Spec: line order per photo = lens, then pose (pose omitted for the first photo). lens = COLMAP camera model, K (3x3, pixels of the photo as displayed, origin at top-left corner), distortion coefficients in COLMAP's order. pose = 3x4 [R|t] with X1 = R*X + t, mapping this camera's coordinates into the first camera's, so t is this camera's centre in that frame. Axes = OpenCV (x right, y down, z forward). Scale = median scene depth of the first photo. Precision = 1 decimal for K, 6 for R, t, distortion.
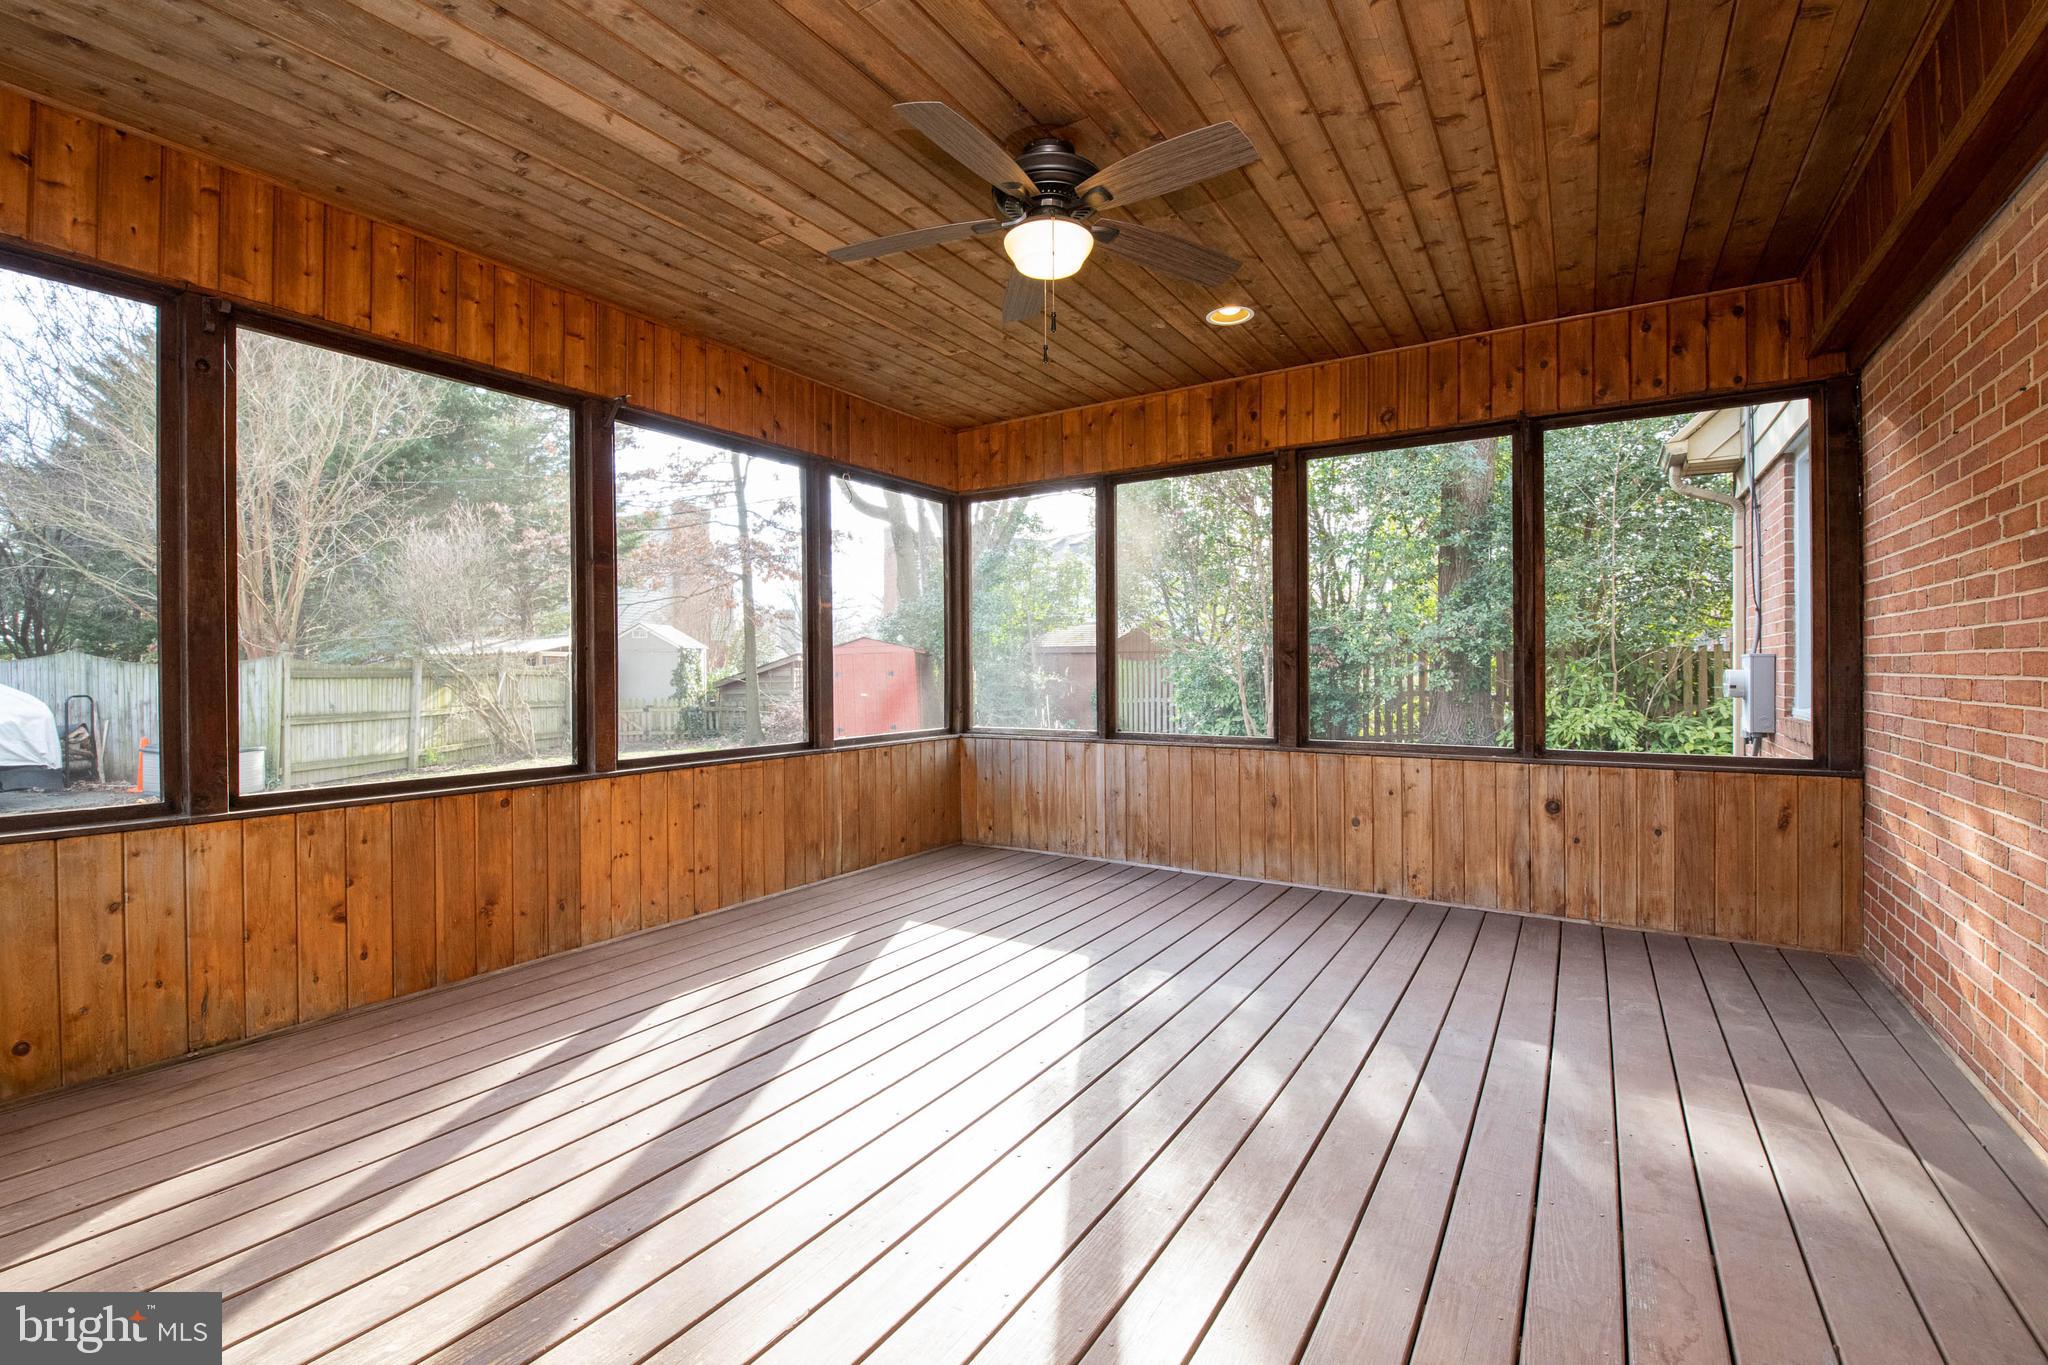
lens RADIAL K [[878.5, 0, 1028.2], [0, 878.5, 680.9], [0, 0, 1]] dist [-0.003242, -0.001026]
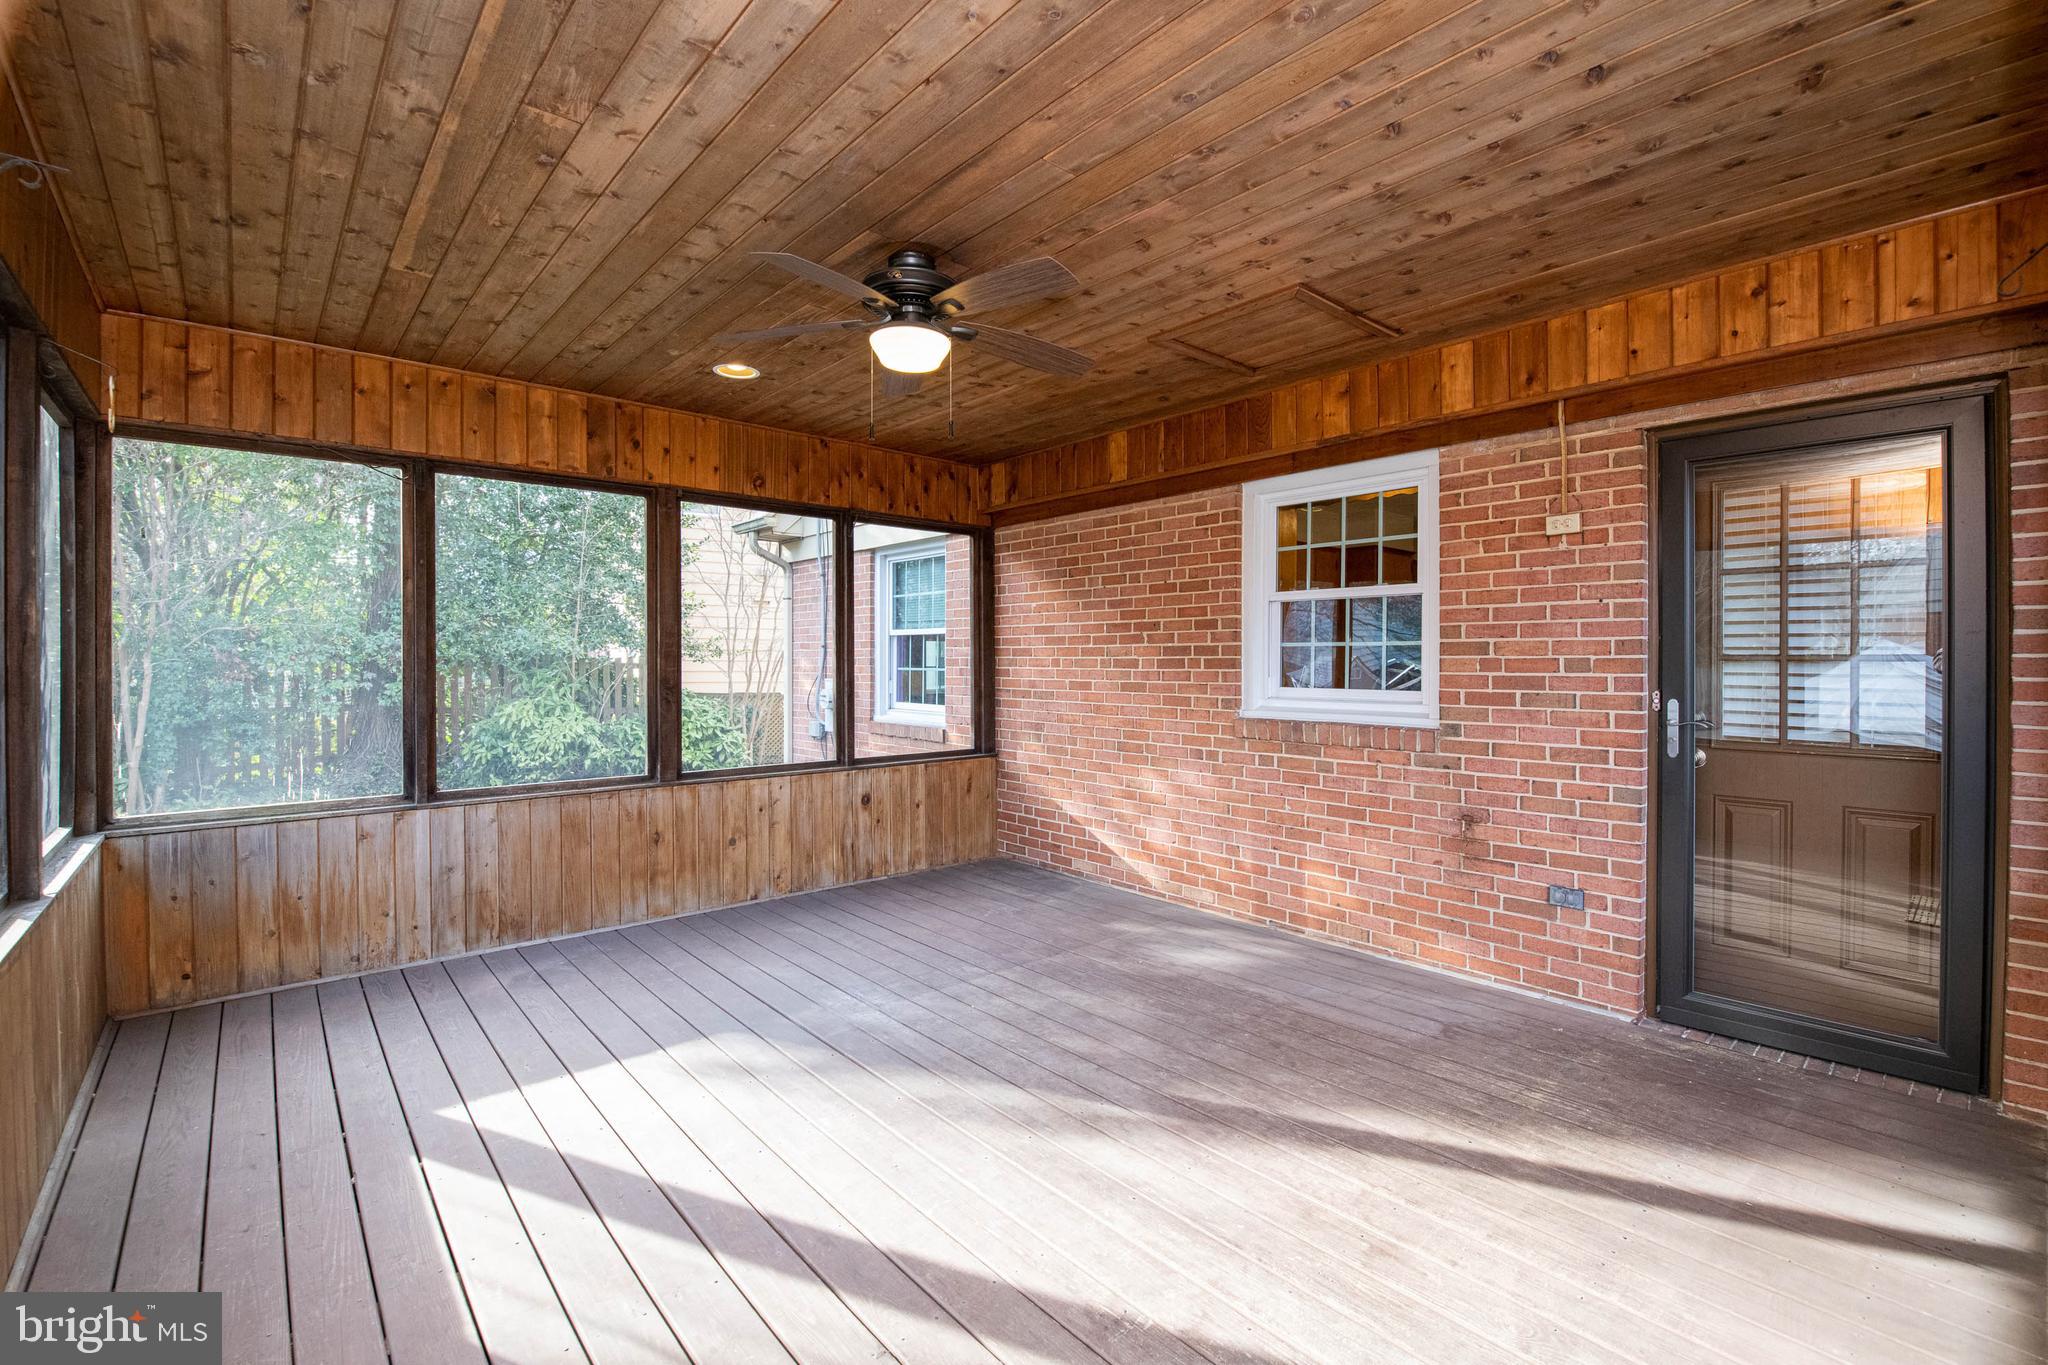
lens RADIAL K [[878.5, 0, 1021.3], [0, 878.5, 665.6], [0, 0, 1]] dist [-0.003242, -0.001026]
pose [[0.293833, -0.004821, 0.955844, -0.555321], [0.006419, 0.999975, 0.003070, -0.059523], [-0.955835, 0.005233, 0.293857, 0.316464]]
